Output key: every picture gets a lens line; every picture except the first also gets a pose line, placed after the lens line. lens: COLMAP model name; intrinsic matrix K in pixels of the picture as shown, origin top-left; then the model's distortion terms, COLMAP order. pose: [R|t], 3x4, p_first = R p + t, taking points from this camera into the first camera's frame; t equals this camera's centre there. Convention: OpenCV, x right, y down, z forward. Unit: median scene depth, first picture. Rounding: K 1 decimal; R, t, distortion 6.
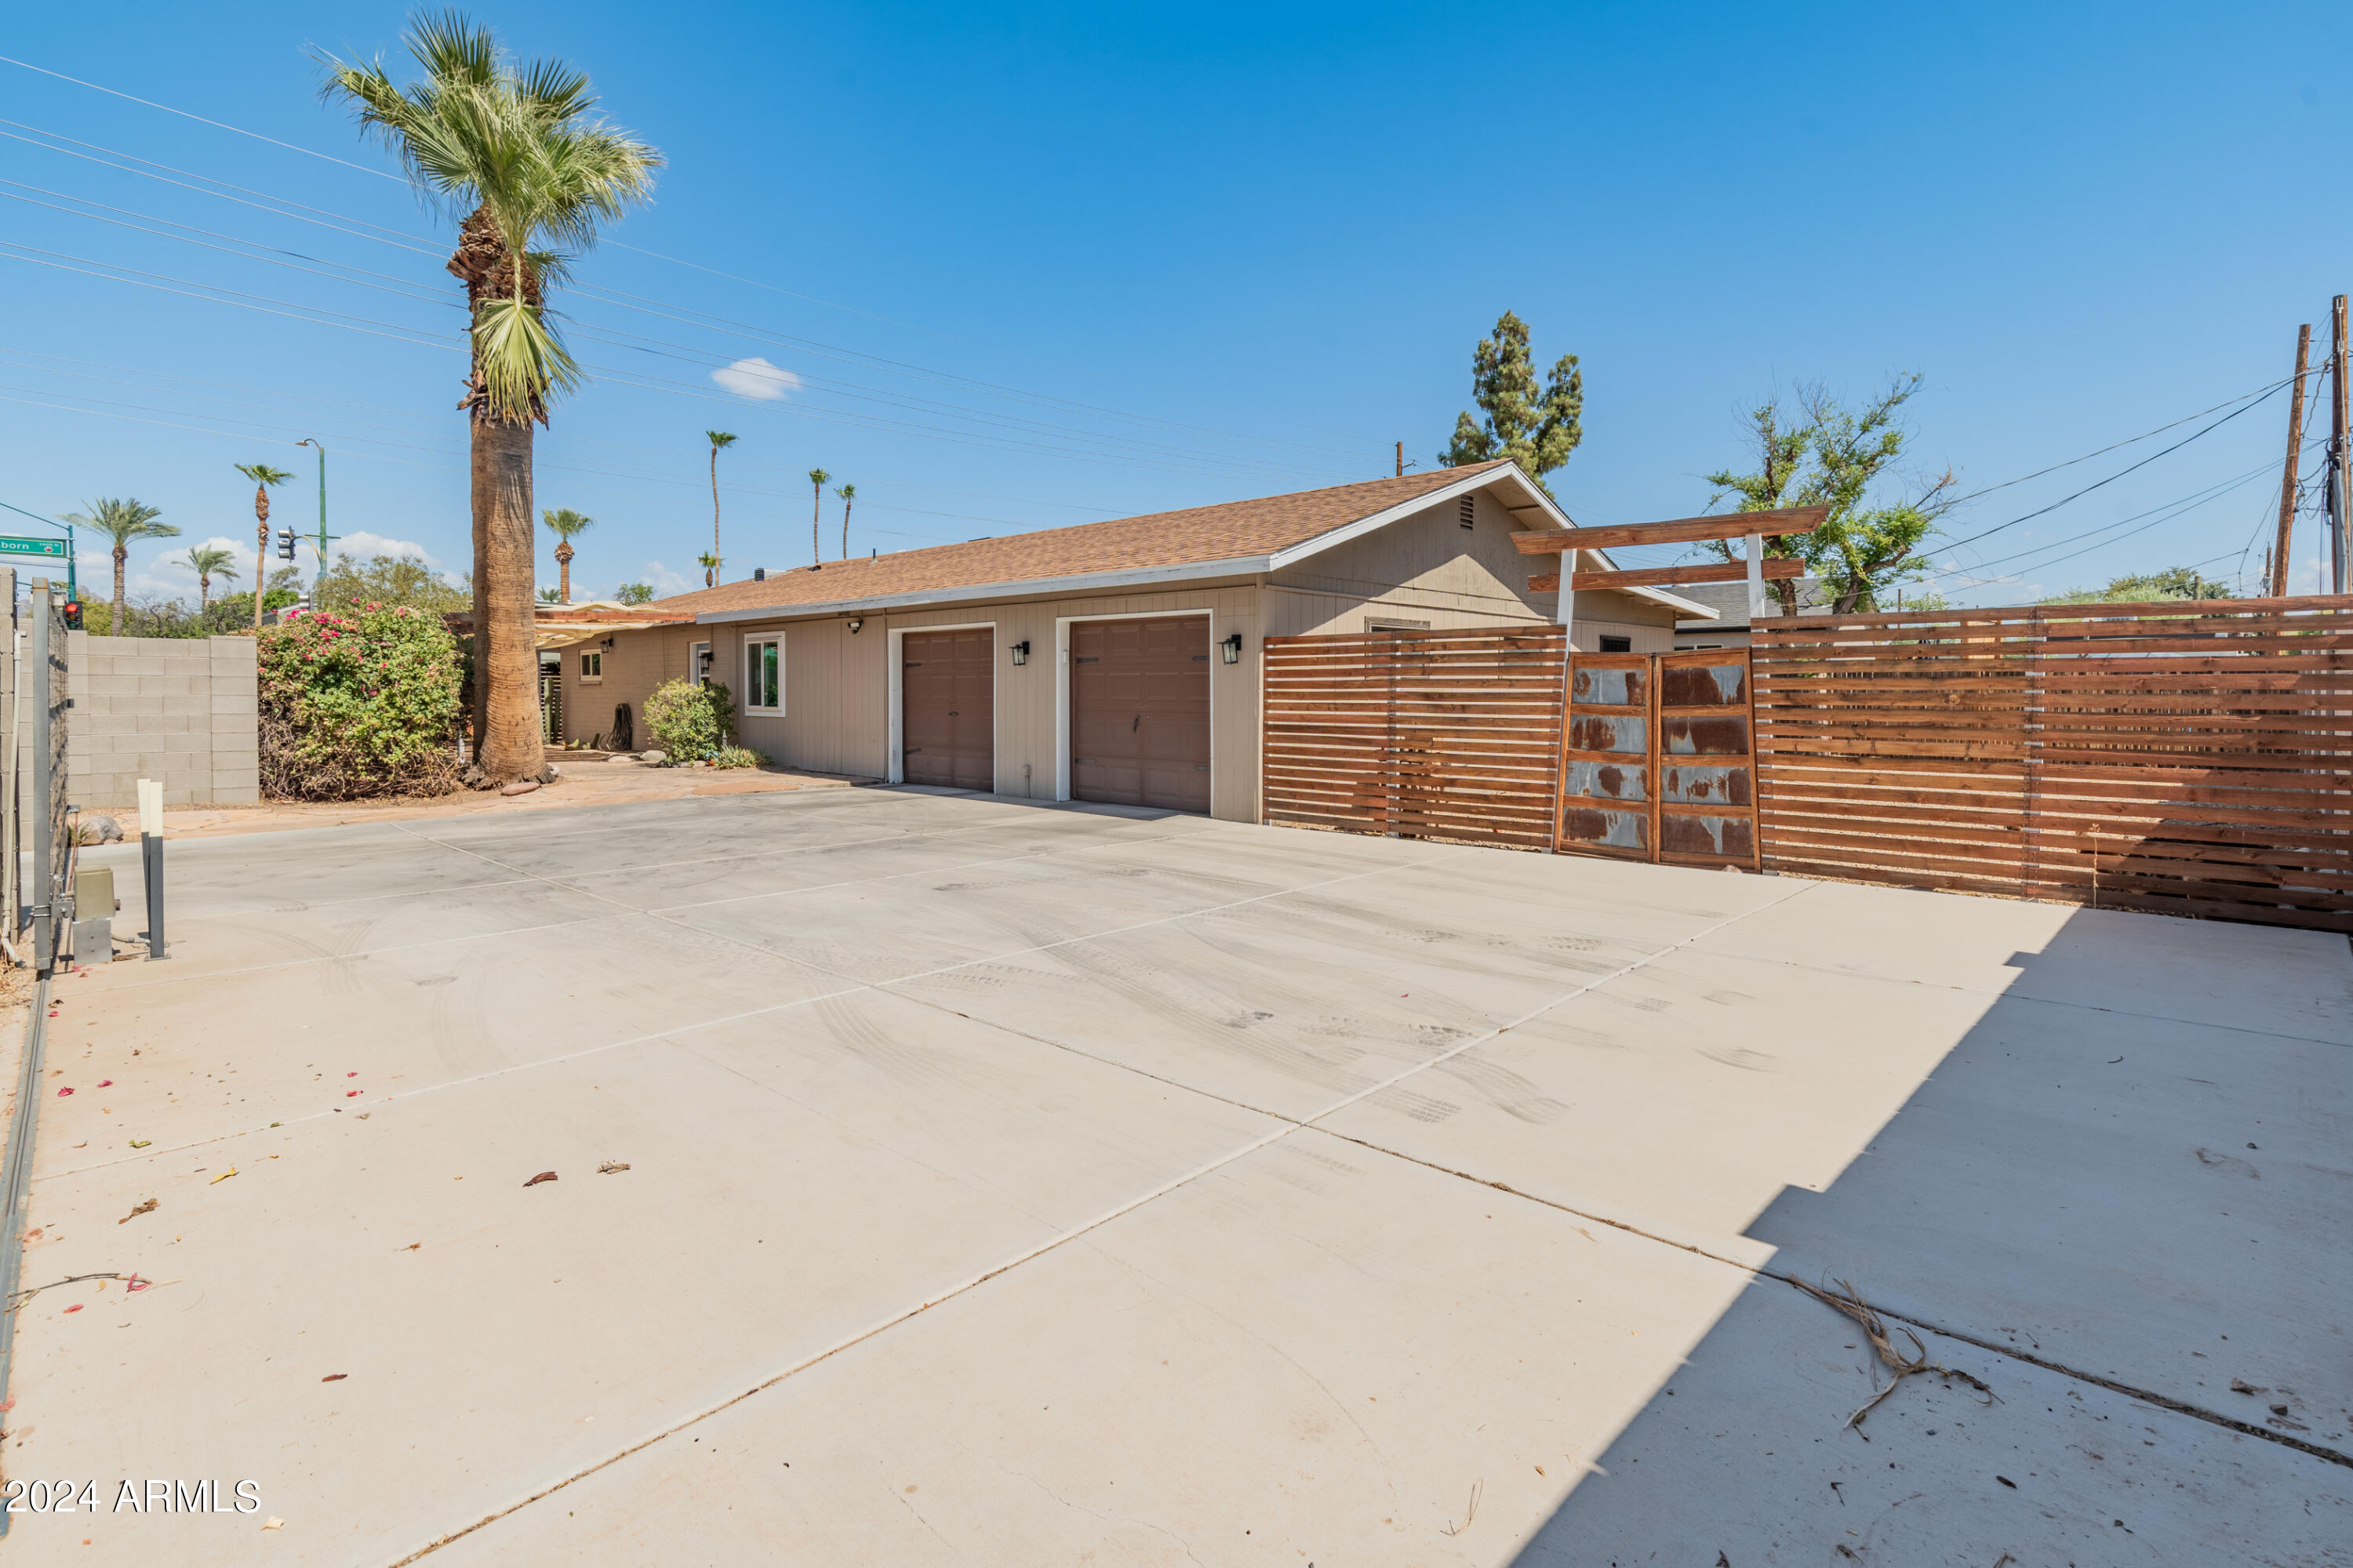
lens RADIAL K [[1089.9, 0, 1181.9], [0, 1089.9, 717.7], [0, 0, 1]] dist [0.001858, -0.000282]
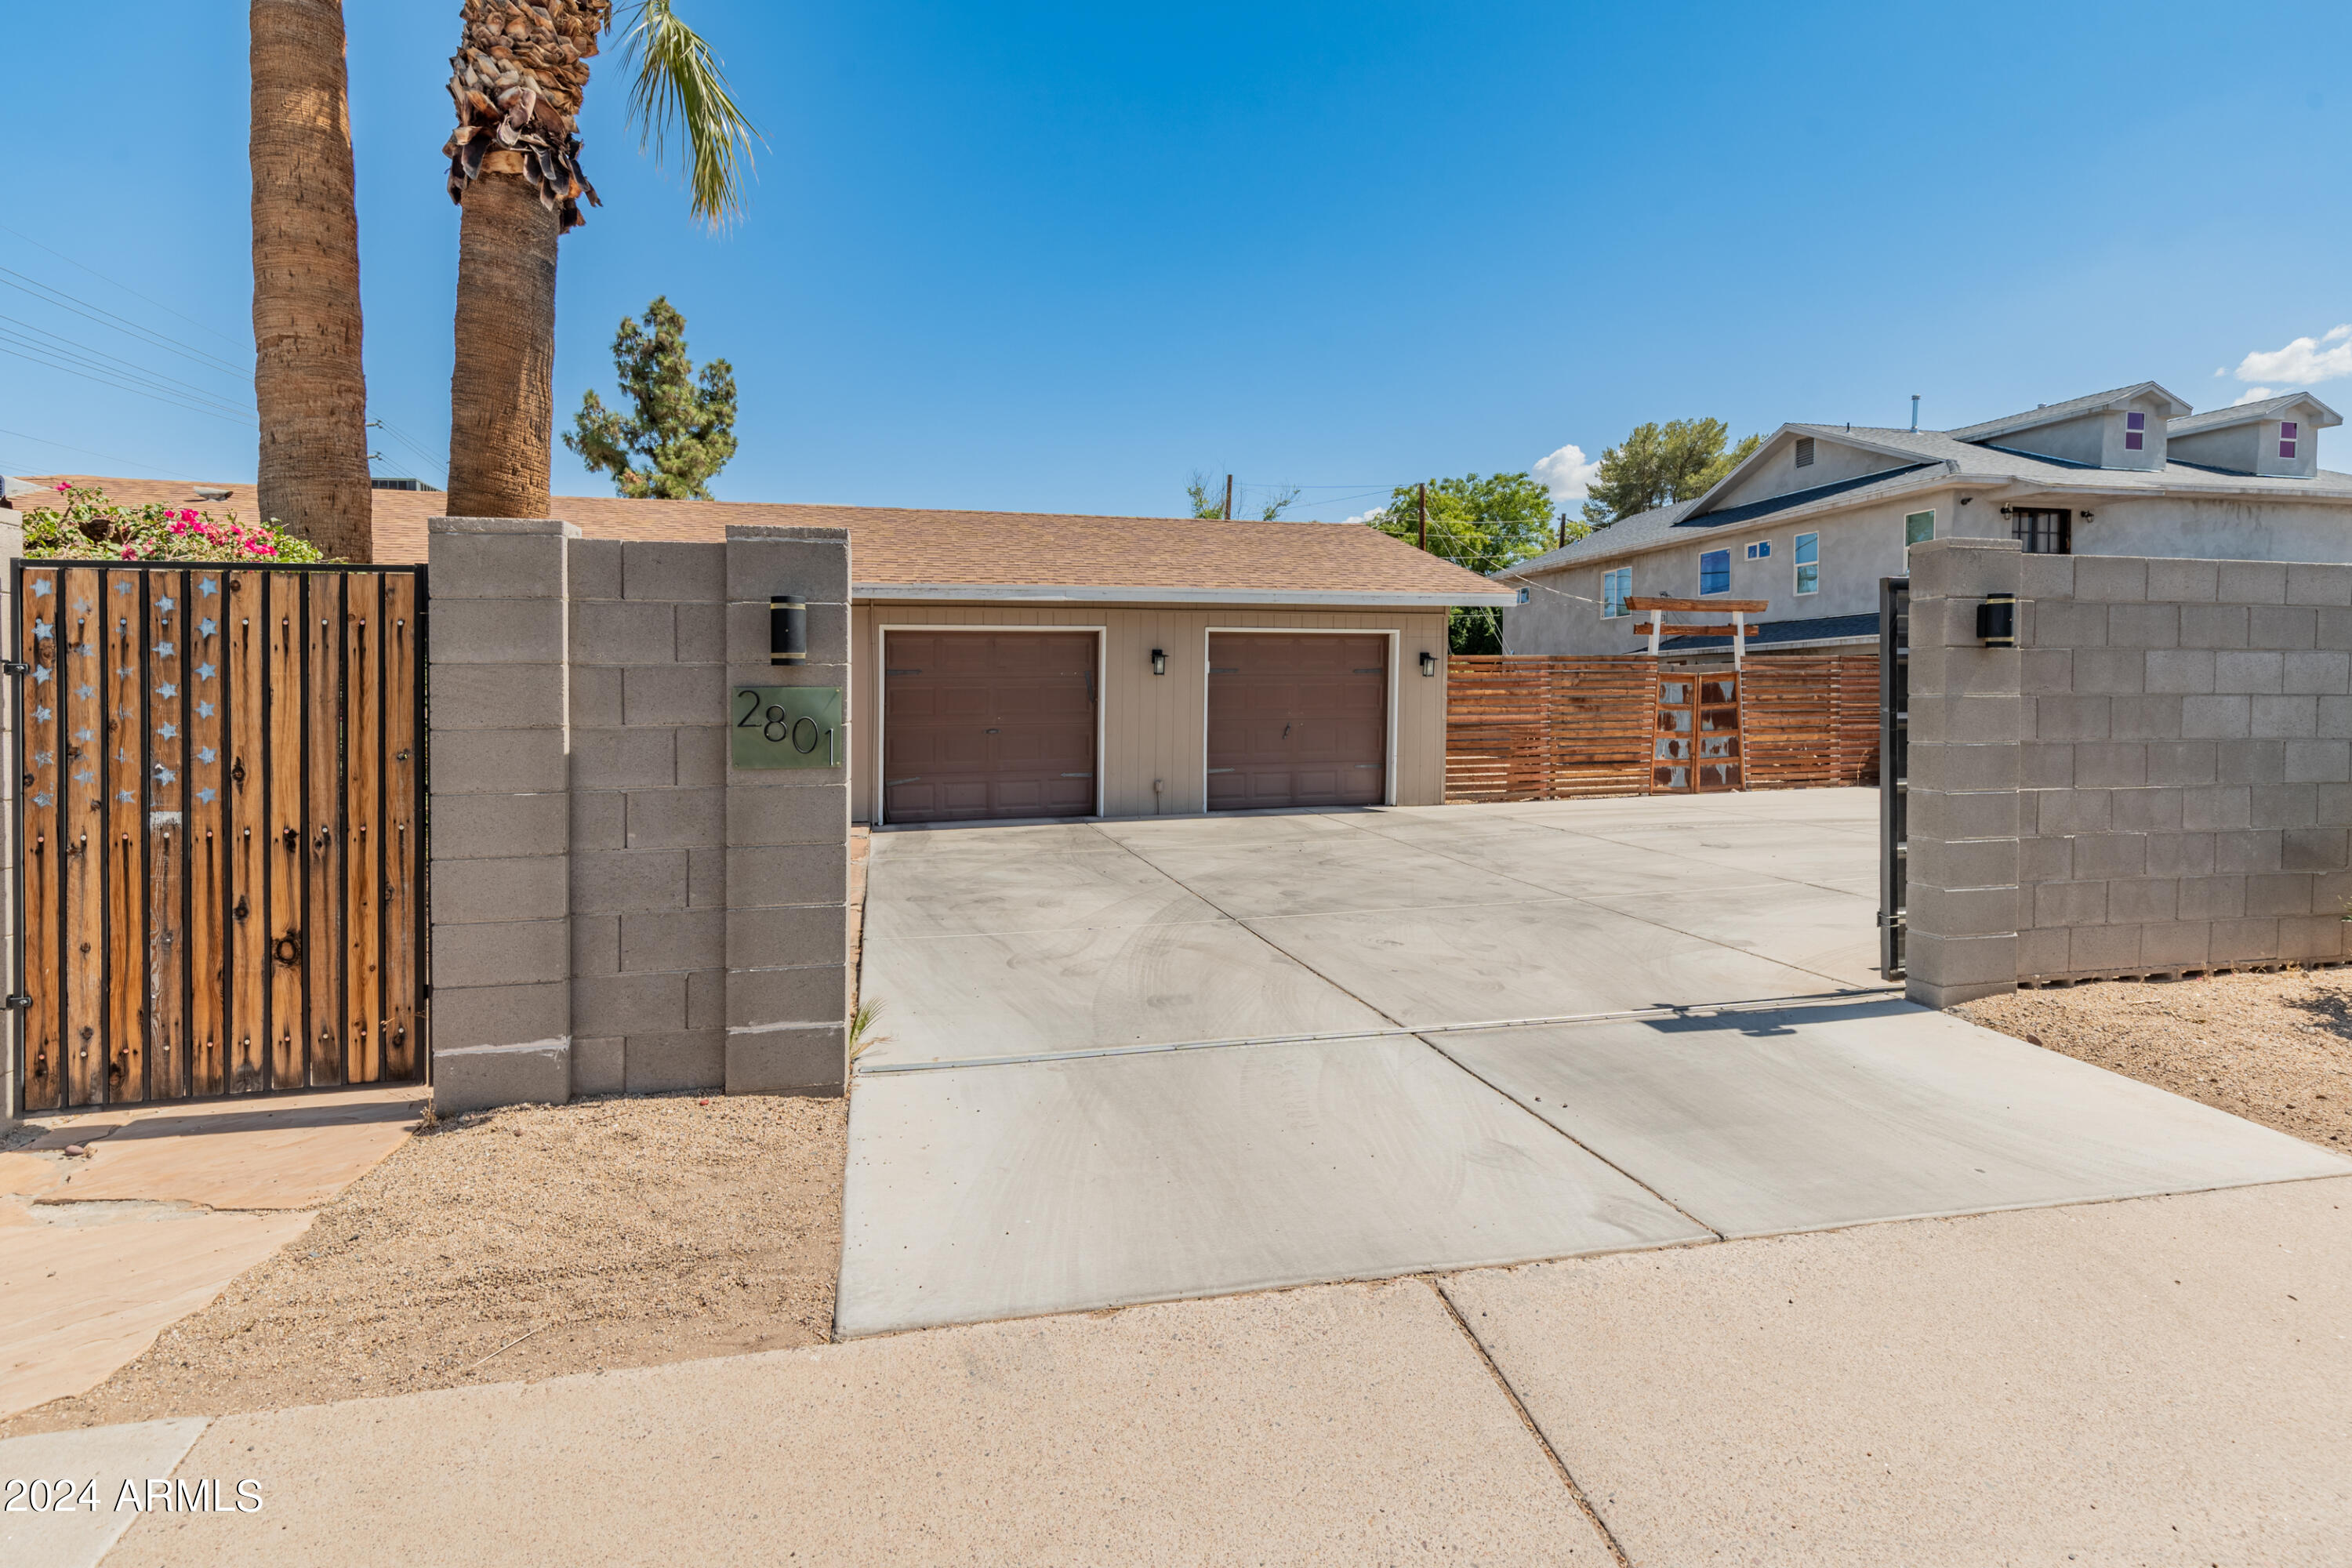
lens RADIAL K [[1107.2, 0, 1192.9], [0, 1107.2, 715.5], [0, 0, 1]] dist [0.003213, 0.000278]
pose [[0.537107, -0.015839, 0.843365, -0.675505], [0.031133, 0.999515, -0.001056, -0.007024], [-0.842939, 0.026824, 0.537340, 0.323074]]
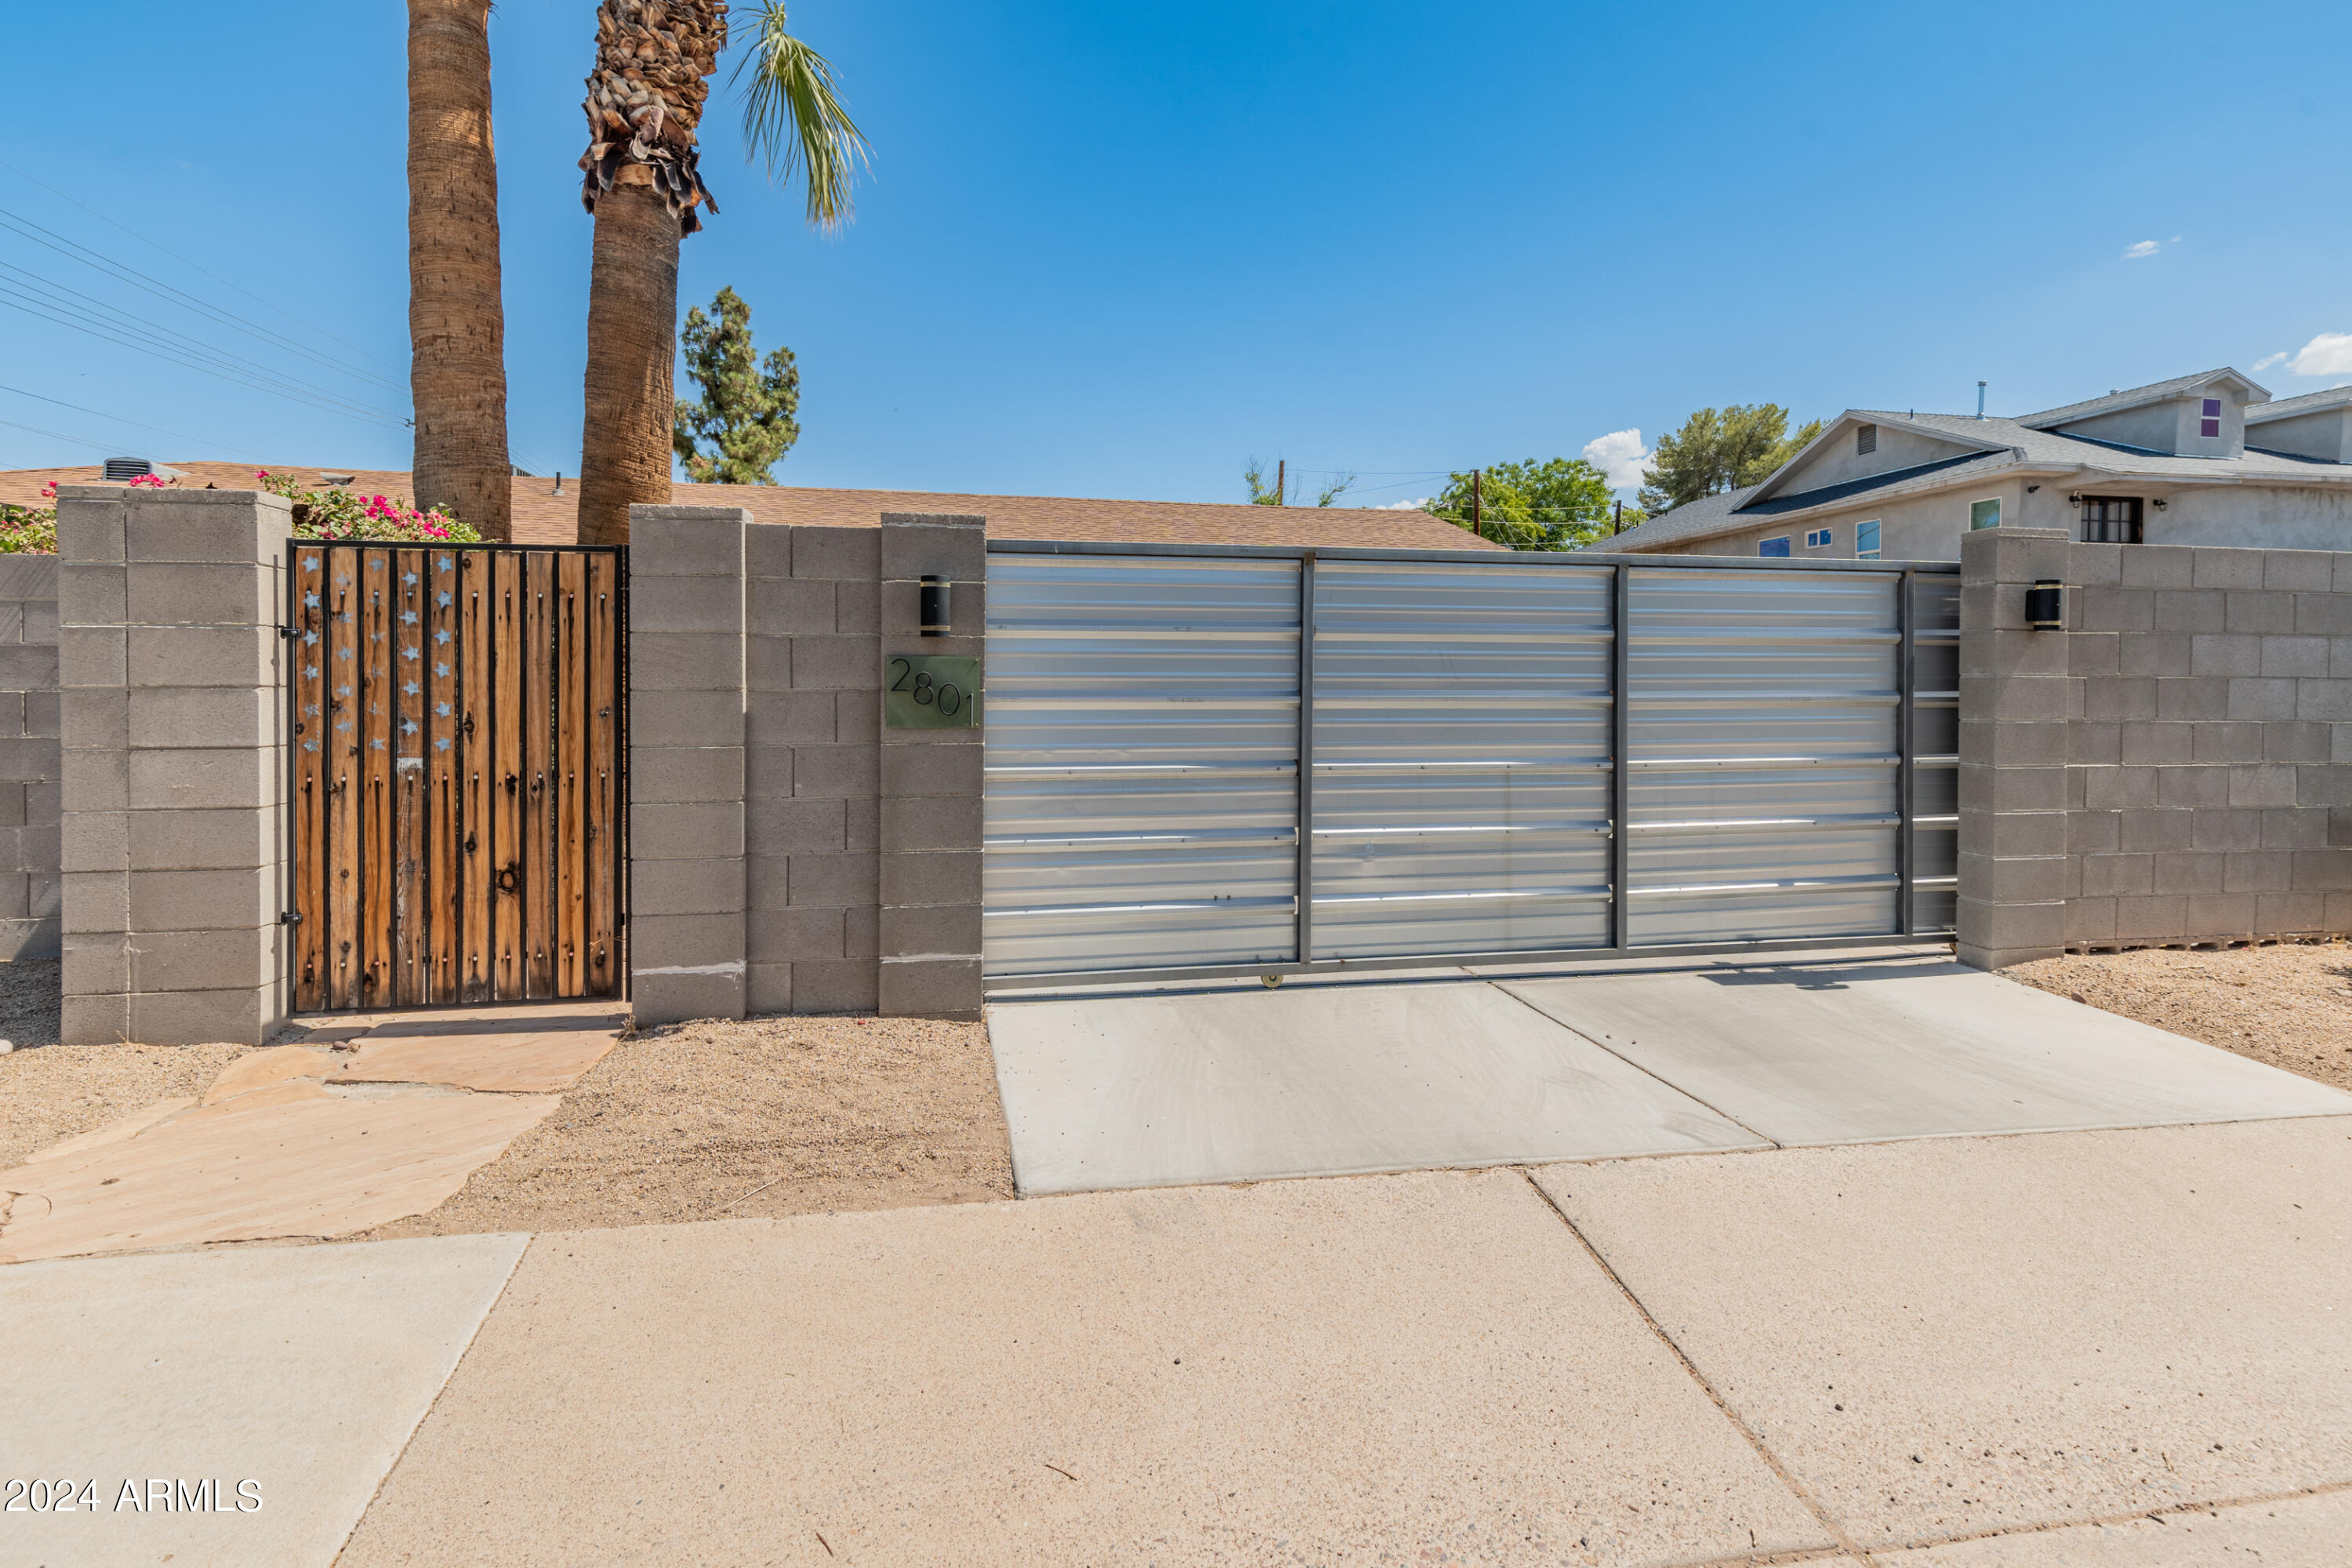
lens RADIAL K [[1112.5, 0, 1199.3], [0, 1112.5, 684.8], [0, 0, 1]] dist [0.004486, -0.000127]
pose [[0.567318, 0.001502, 0.823497, -0.698439], [0.021471, 0.999631, -0.016615, -0.004243], [-0.823219, 0.027107, 0.567077, 0.320111]]
